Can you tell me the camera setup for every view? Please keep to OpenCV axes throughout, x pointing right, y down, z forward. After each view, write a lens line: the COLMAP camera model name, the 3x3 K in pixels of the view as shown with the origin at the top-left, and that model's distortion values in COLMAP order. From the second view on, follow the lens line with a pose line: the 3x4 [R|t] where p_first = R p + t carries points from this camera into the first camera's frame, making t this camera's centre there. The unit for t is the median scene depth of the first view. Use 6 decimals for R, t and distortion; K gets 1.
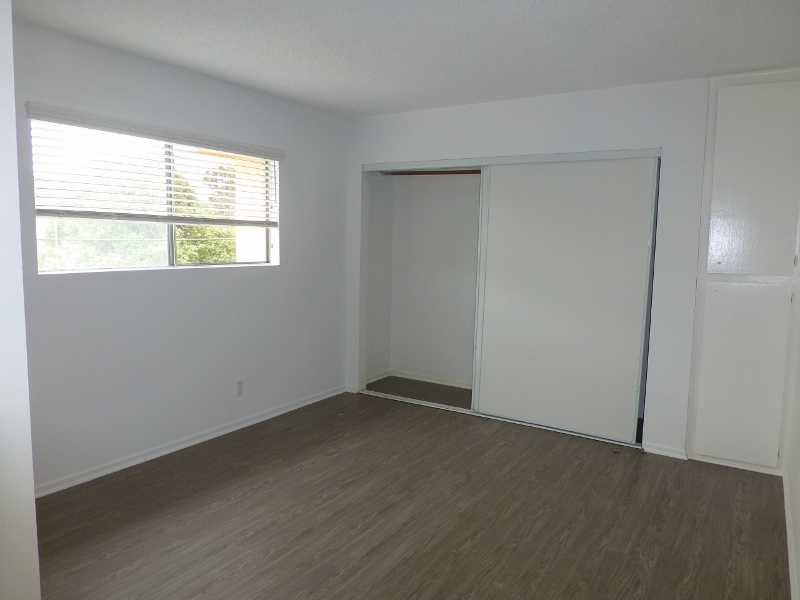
lens RADIAL K [[589.5, 0, 402.6], [0, 589.5, 298.7], [0, 0, 1]] dist [-0.027274, 0.010987]
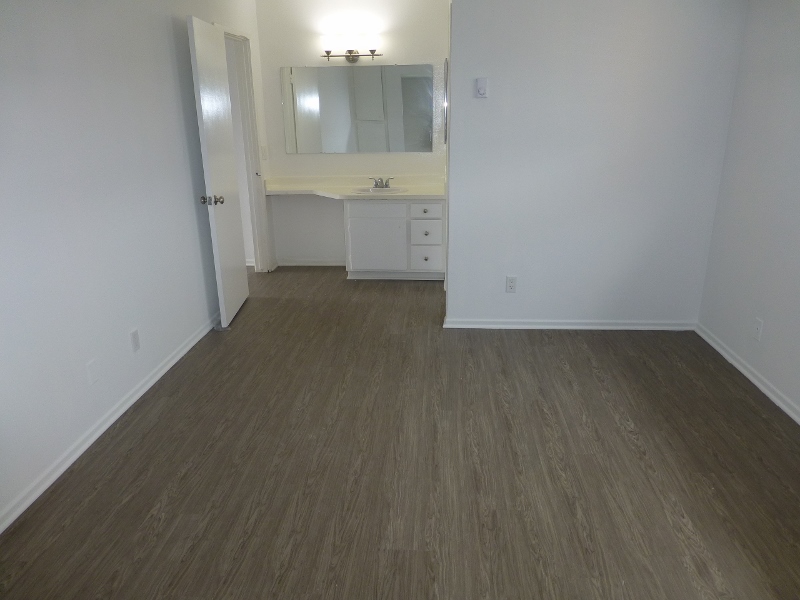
lens RADIAL K [[589.5, 0, 401.1], [0, 589.5, 300.6], [0, 0, 1]] dist [-0.027274, 0.010987]
pose [[-0.887193, 0.138705, -0.440056, 0.346163], [-0.049344, 0.919752, 0.389386, -0.154621], [0.458753, 0.367174, -0.809153, 1.382918]]
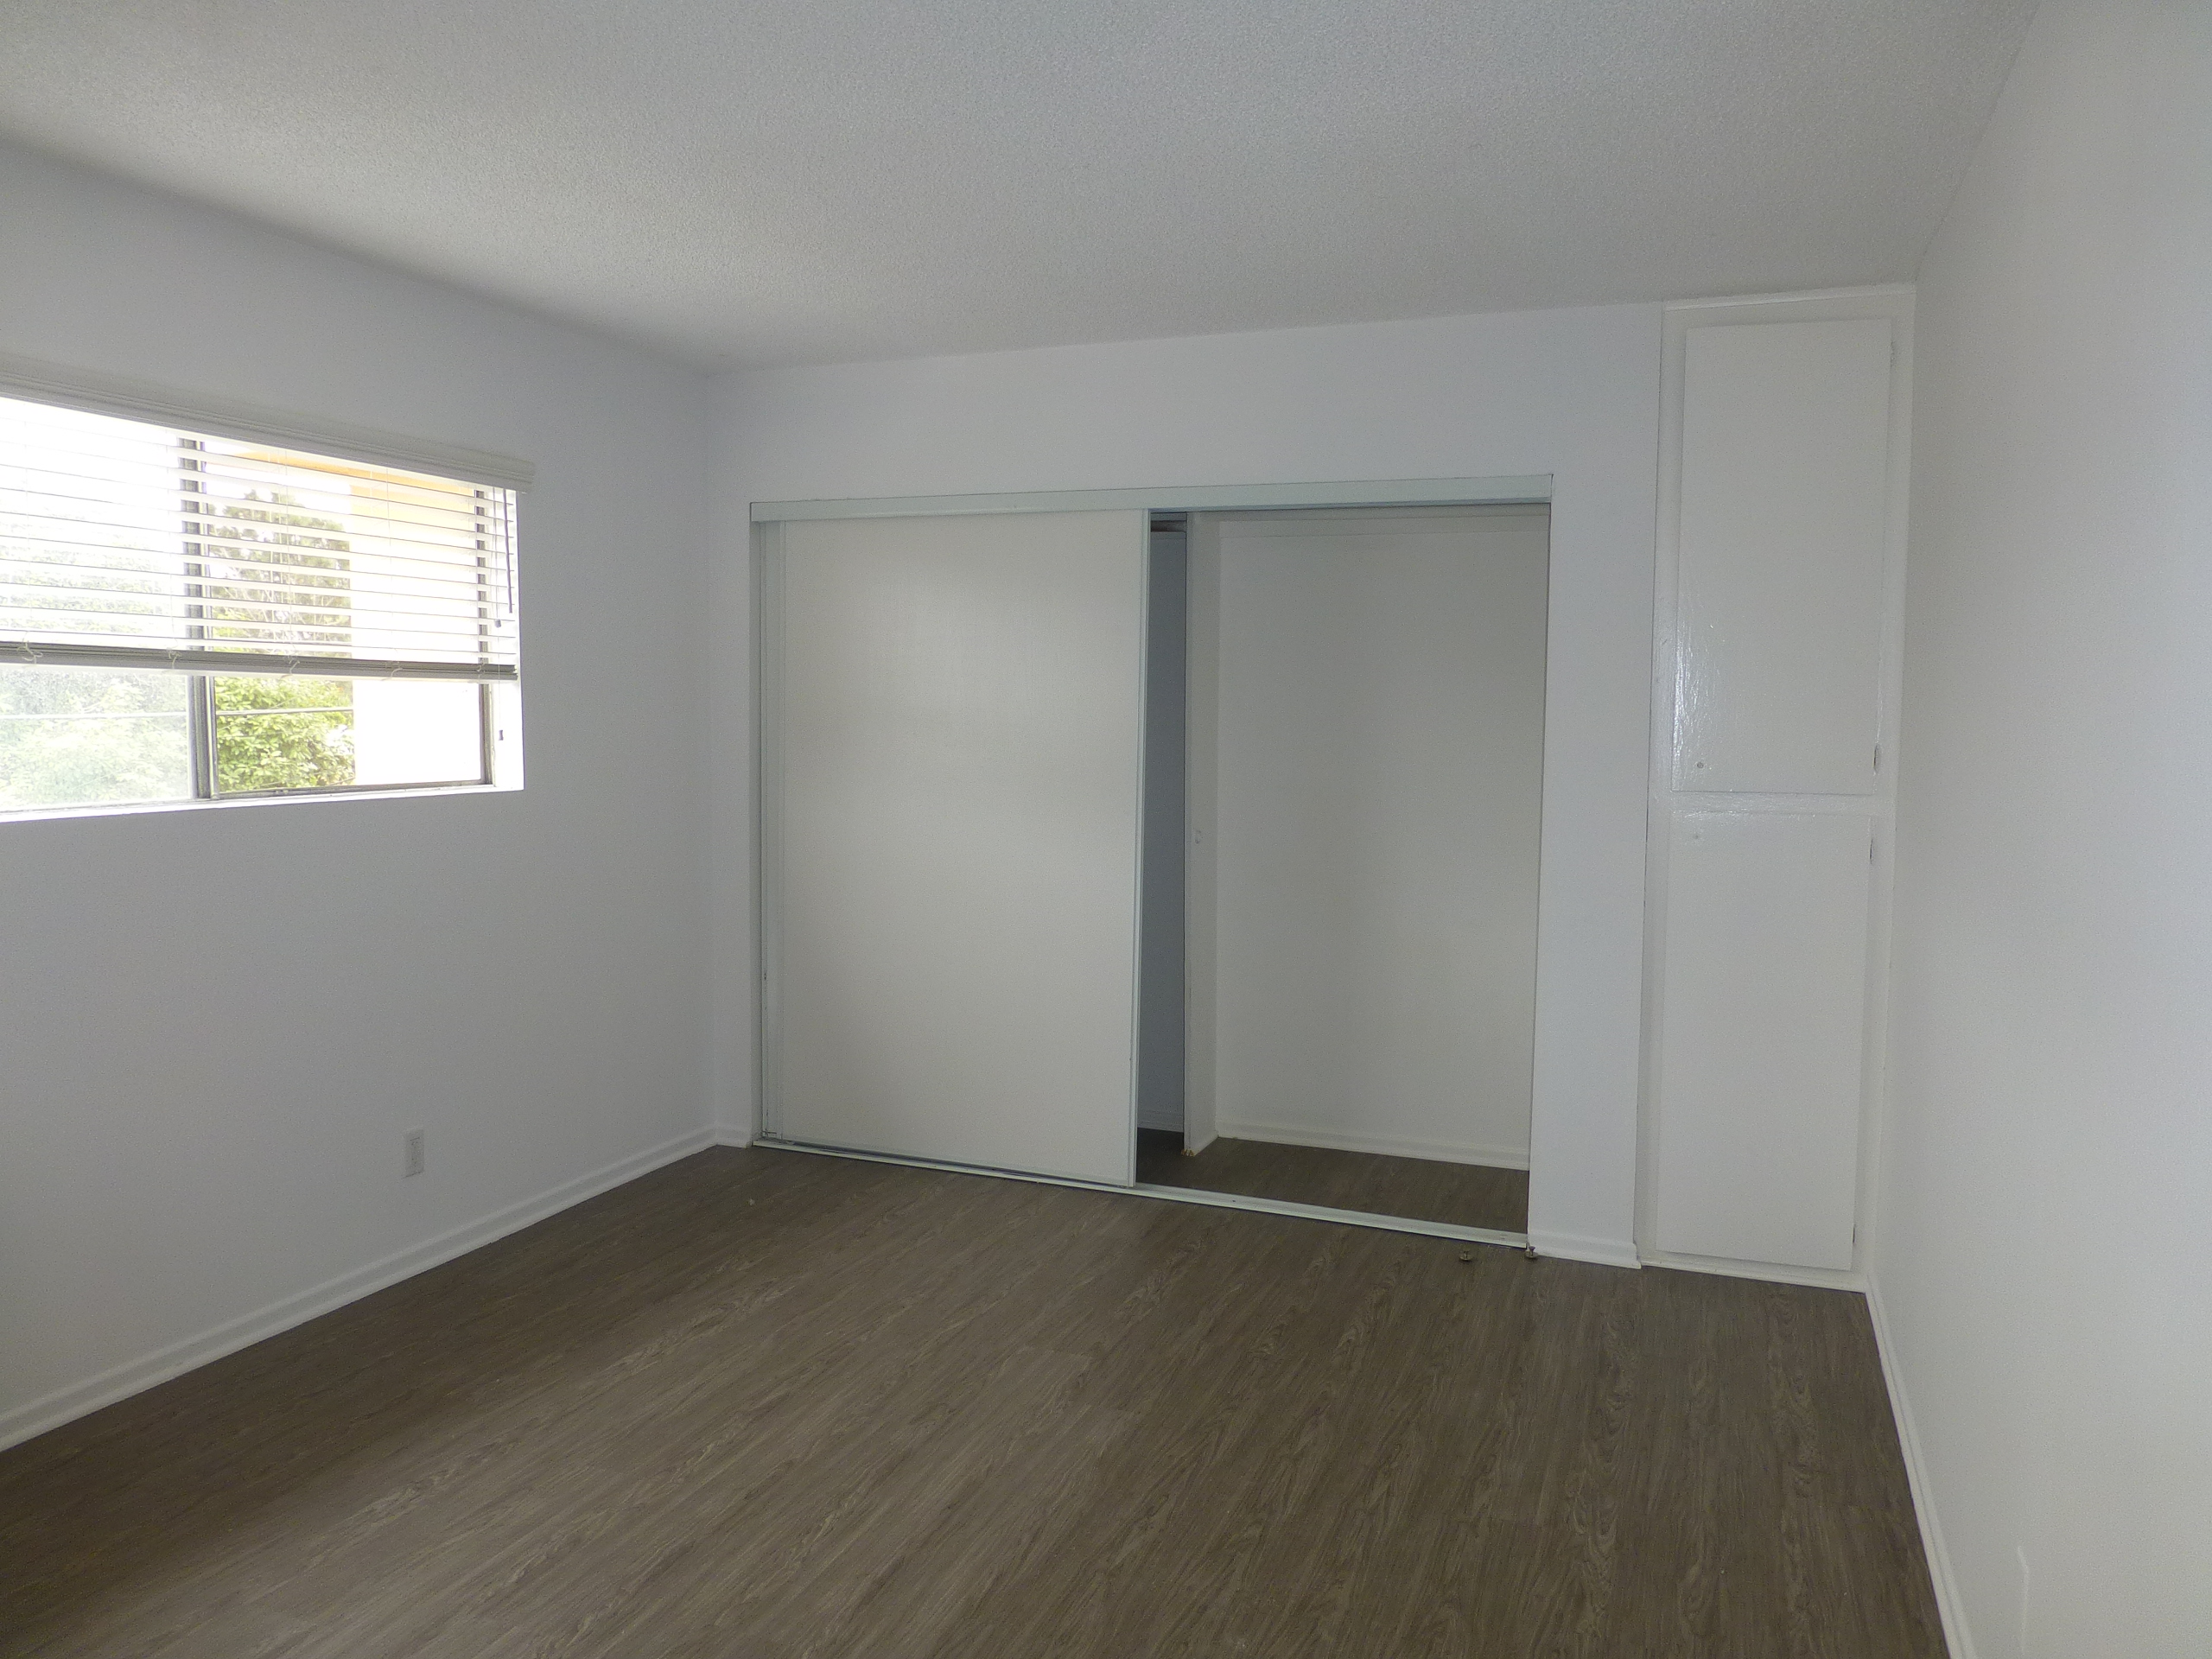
lens RADIAL K [[1629.9, 0, 1117.8], [0, 1629.9, 828.6], [0, 0, 1]] dist [-0.027274, 0.010987]
pose [[0.980587, -0.022875, 0.194747, -0.071125], [0.027624, 0.999383, -0.021702, -0.005473], [-0.194130, 0.026661, 0.980613, -0.005699]]
